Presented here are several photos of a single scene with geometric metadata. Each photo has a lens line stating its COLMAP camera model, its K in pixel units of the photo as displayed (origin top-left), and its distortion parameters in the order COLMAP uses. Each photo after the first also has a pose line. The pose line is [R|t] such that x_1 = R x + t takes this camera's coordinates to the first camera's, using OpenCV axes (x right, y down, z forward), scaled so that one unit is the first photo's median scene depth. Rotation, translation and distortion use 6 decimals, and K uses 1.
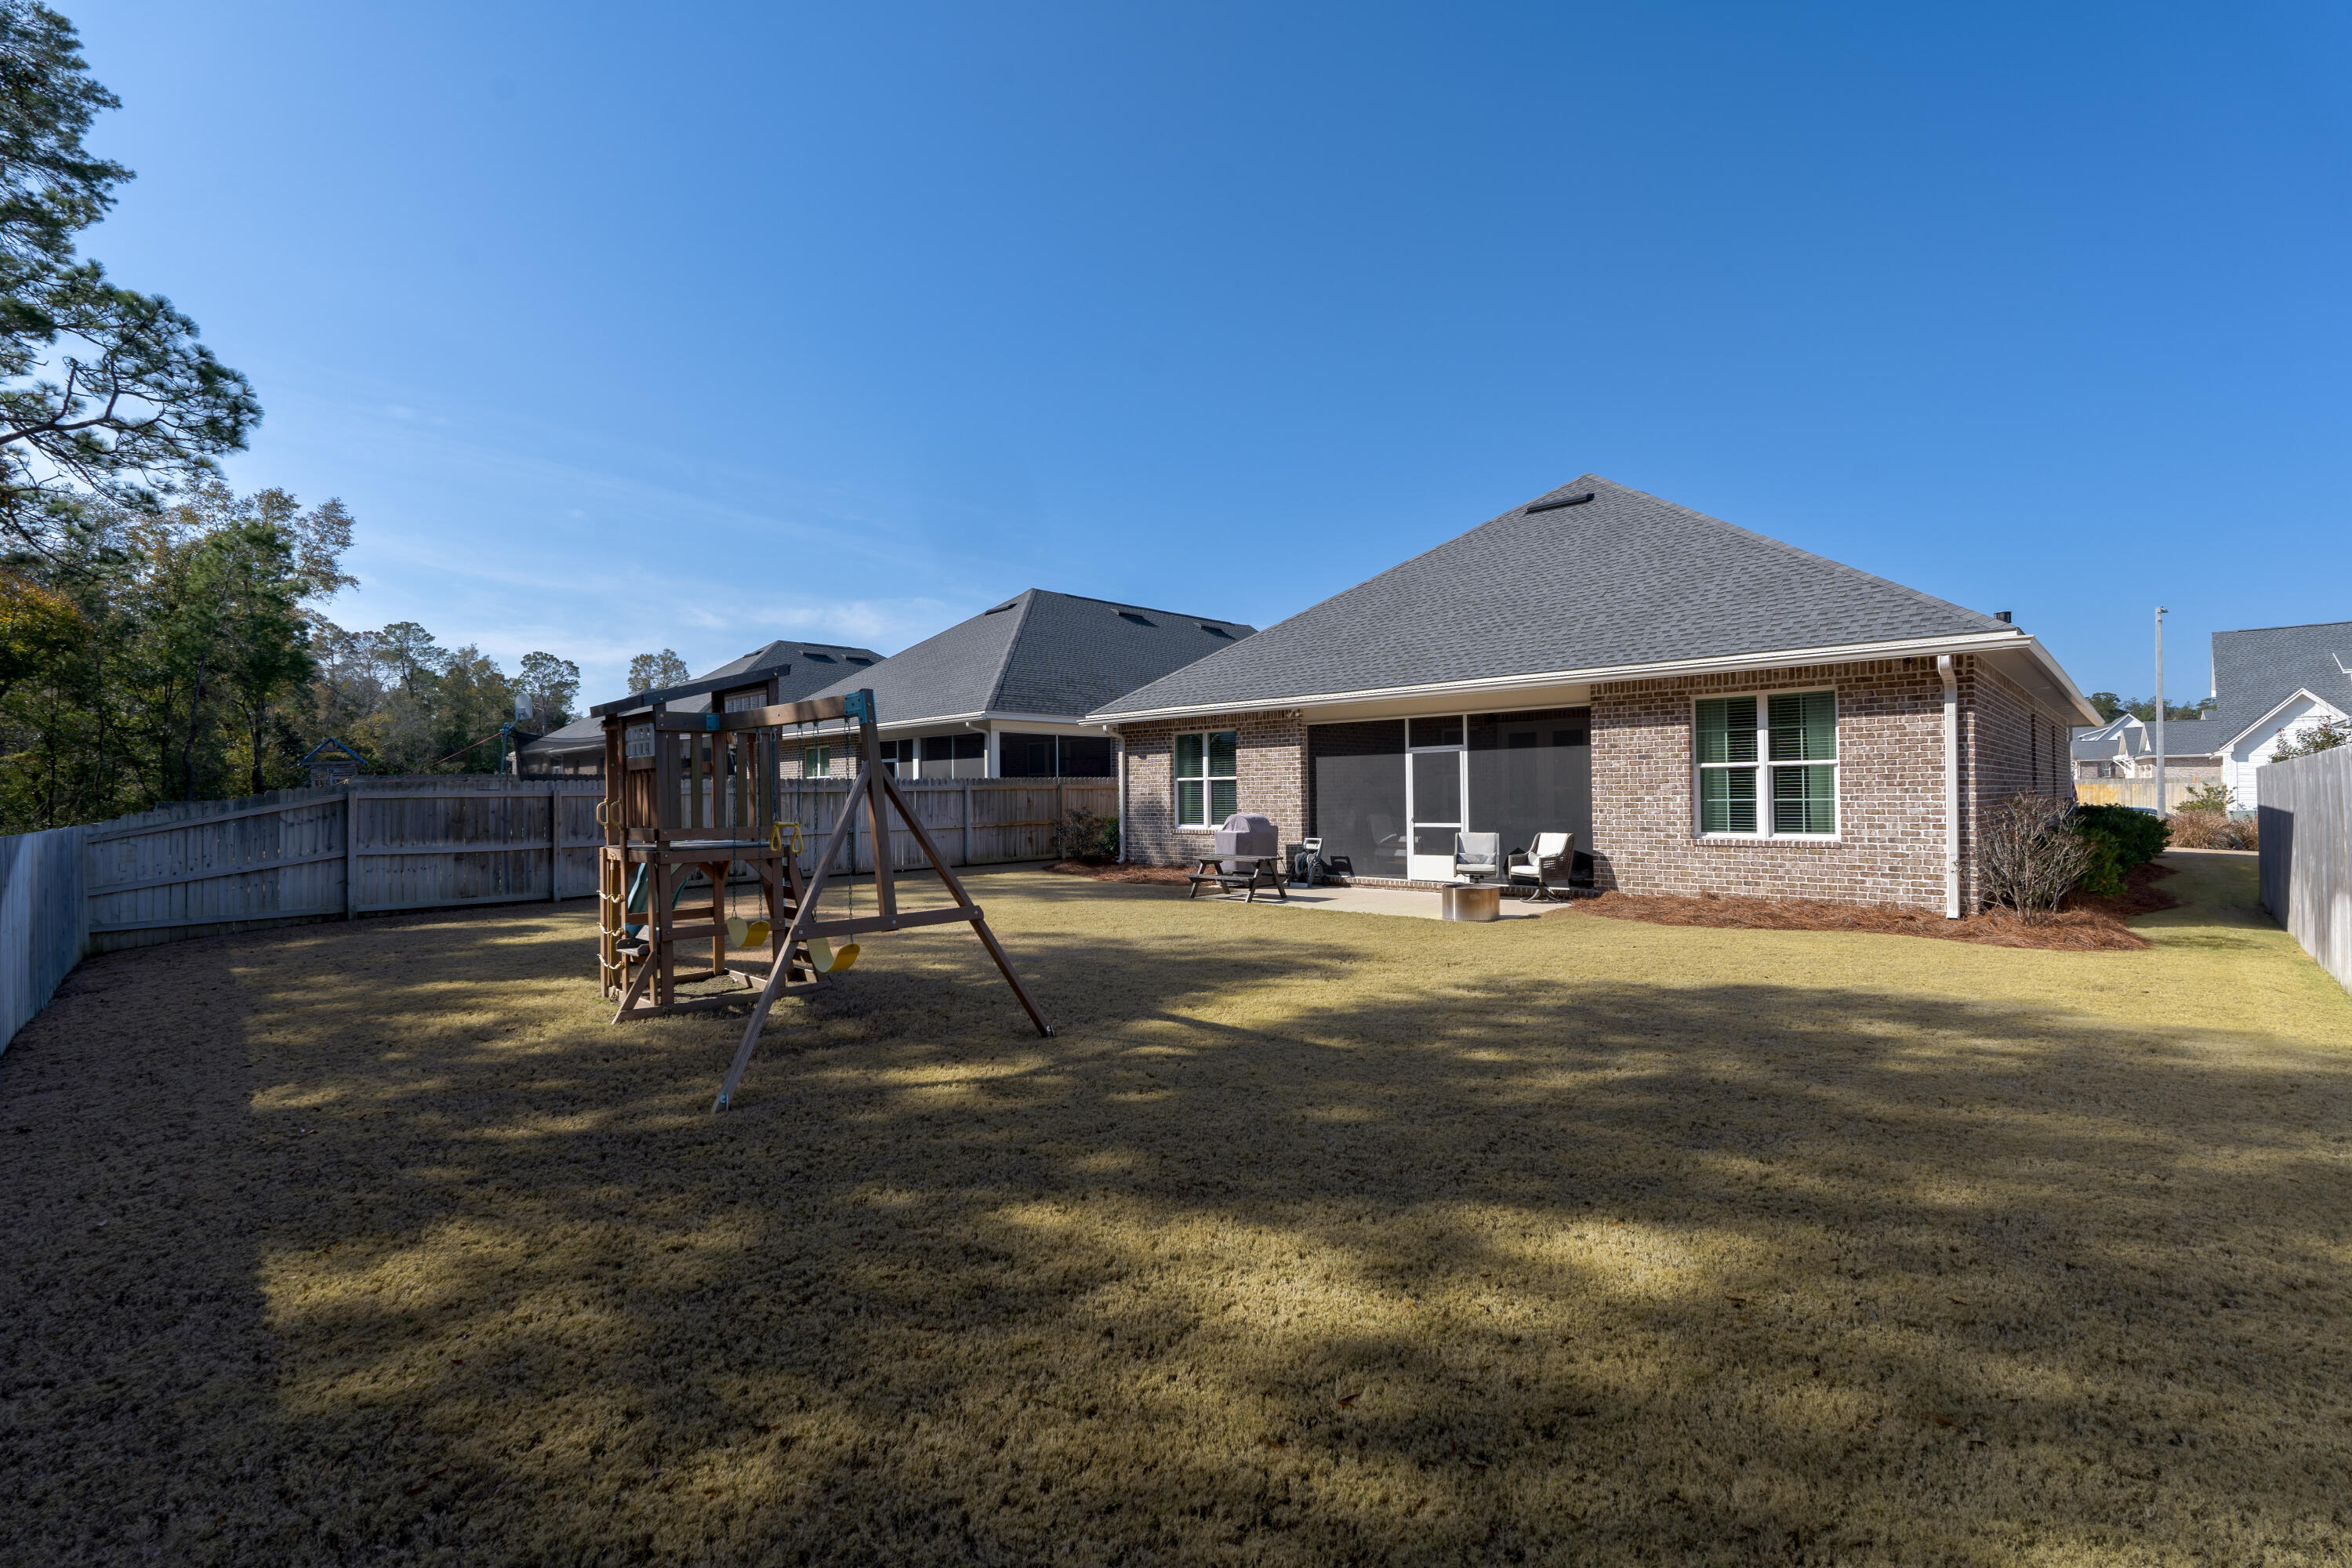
lens RADIAL K [[991.9, 0, 1176.0], [0, 991.9, 784.0], [0, 0, 1]] dist [-0.000029, 0.000001]
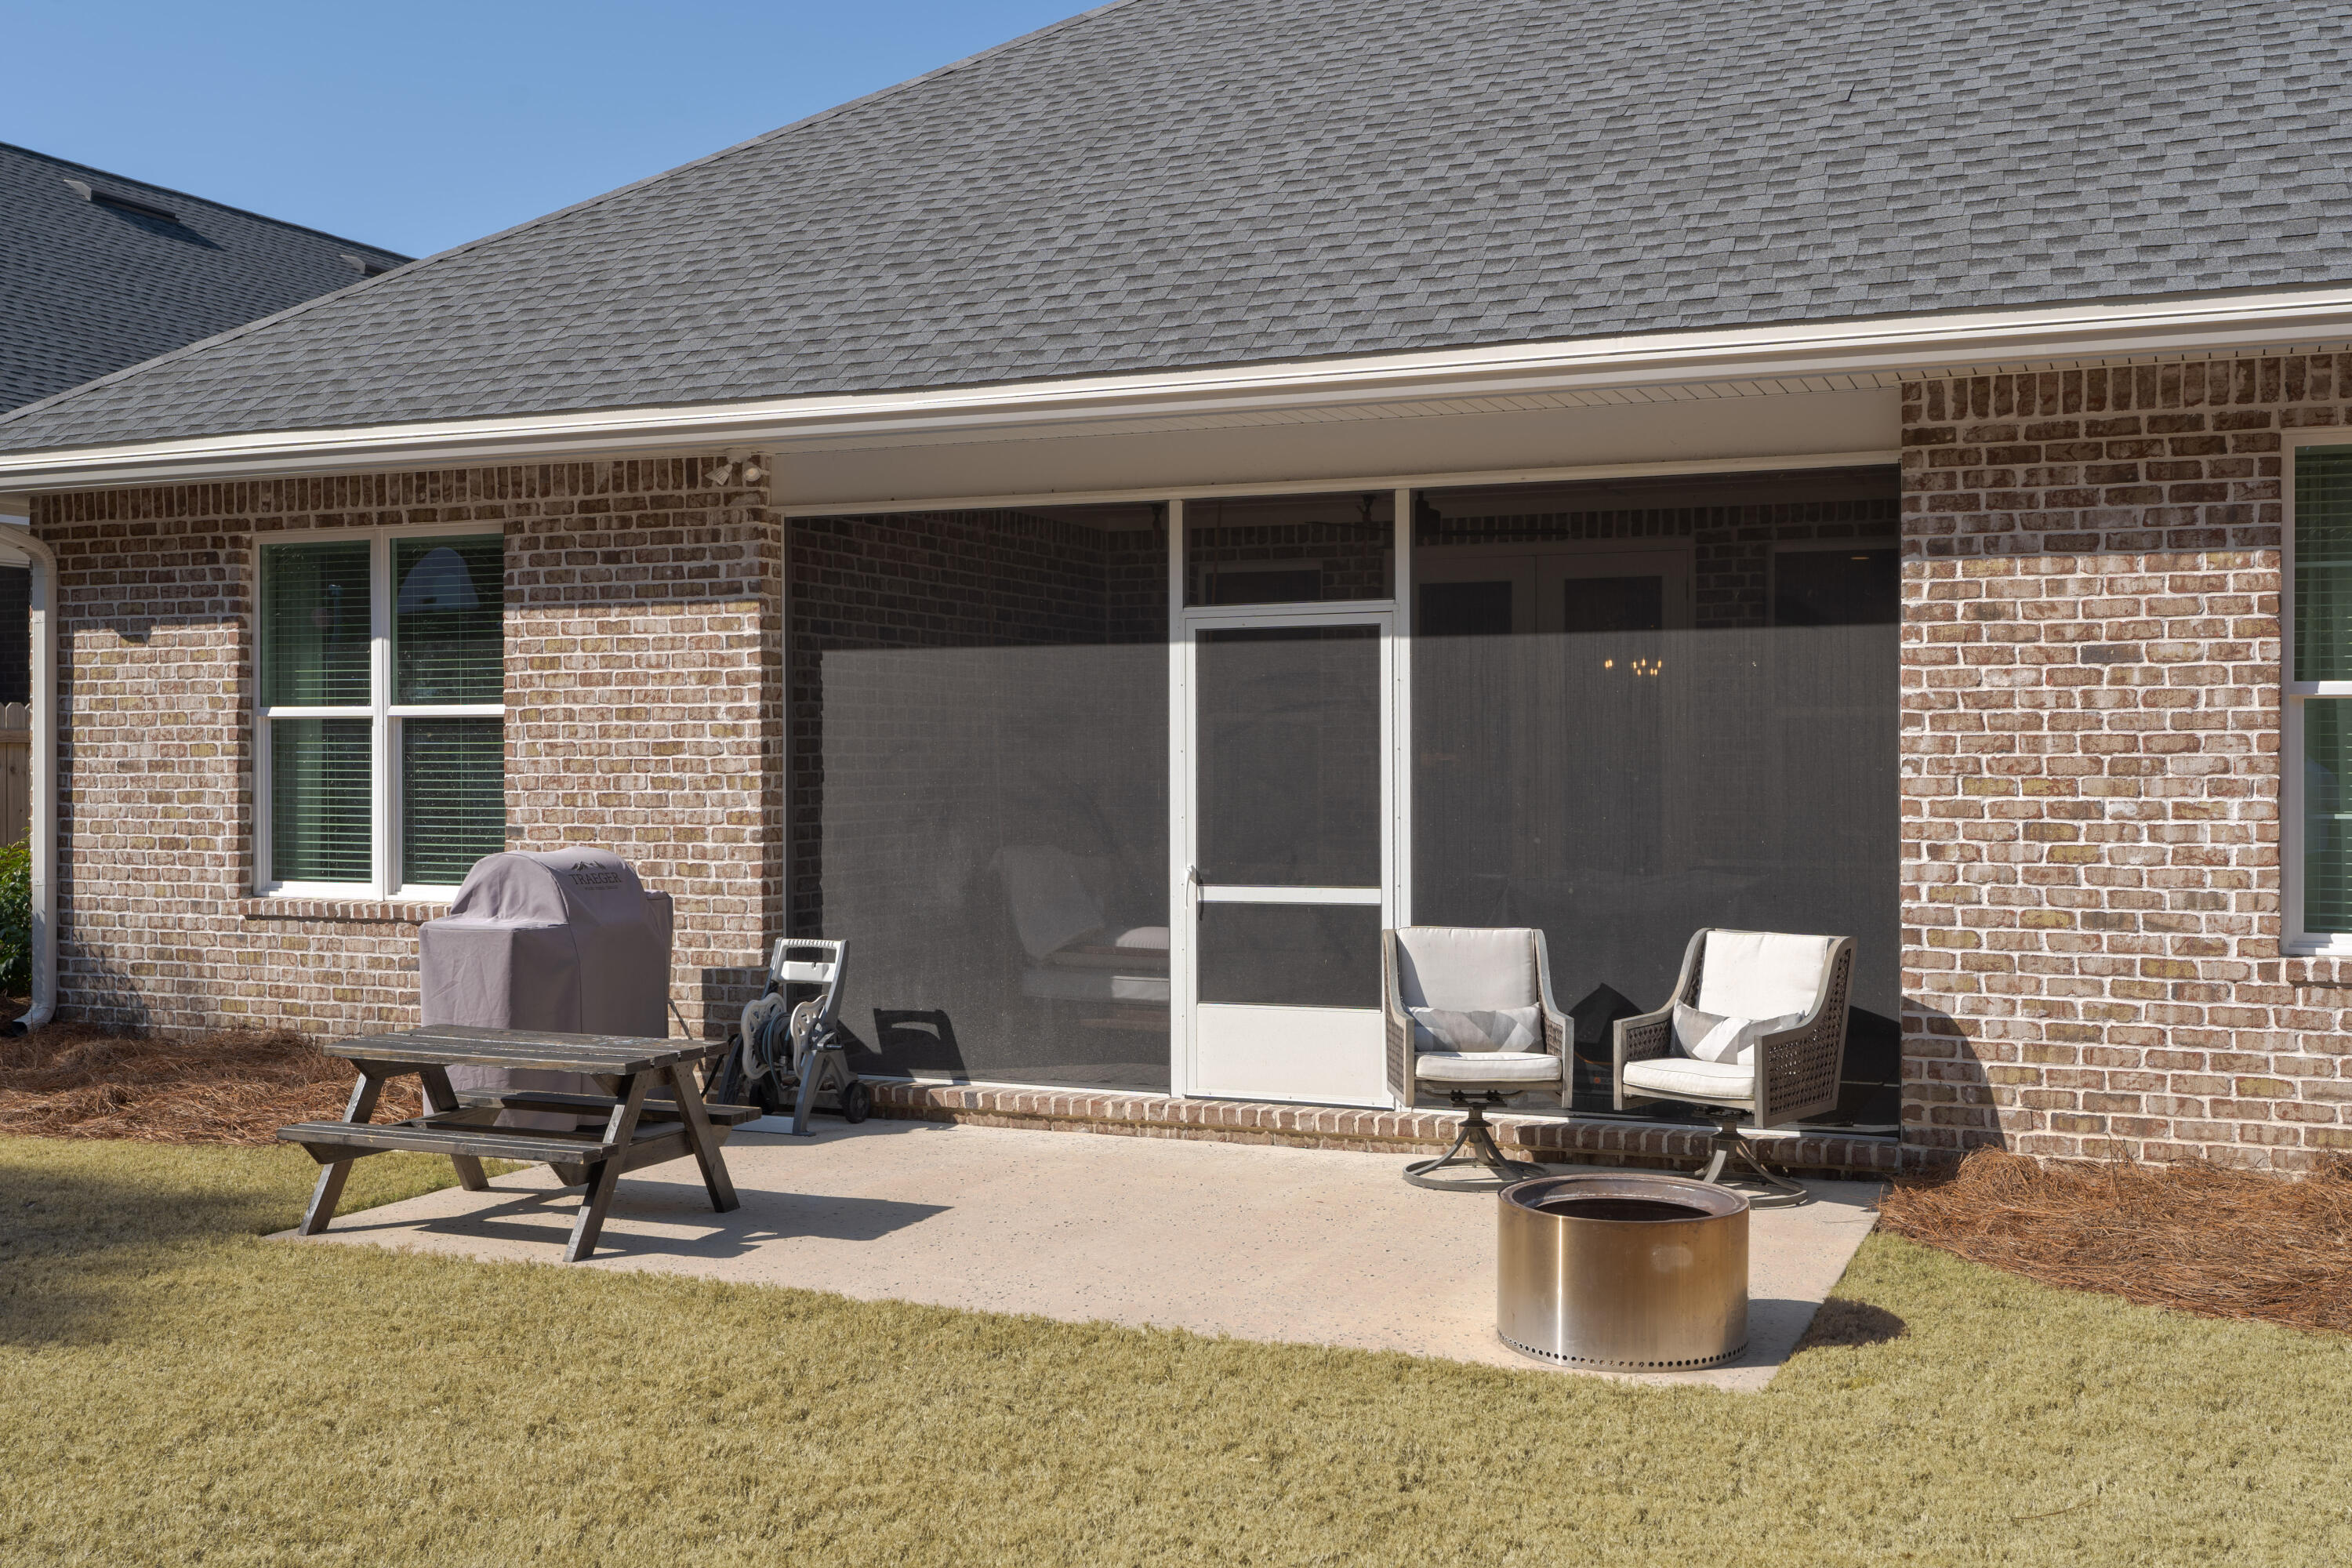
lens RADIAL K [[2208.9, 0, 1176.0], [0, 2208.9, 784.0], [0, 0, 1]] dist [0.012208, 0.004418]
pose [[0.929526, 0.005409, 0.368717, 0.011091], [-0.013046, 0.999749, 0.018223, 0.000360], [-0.368526, -0.021749, 0.929363, 0.436777]]
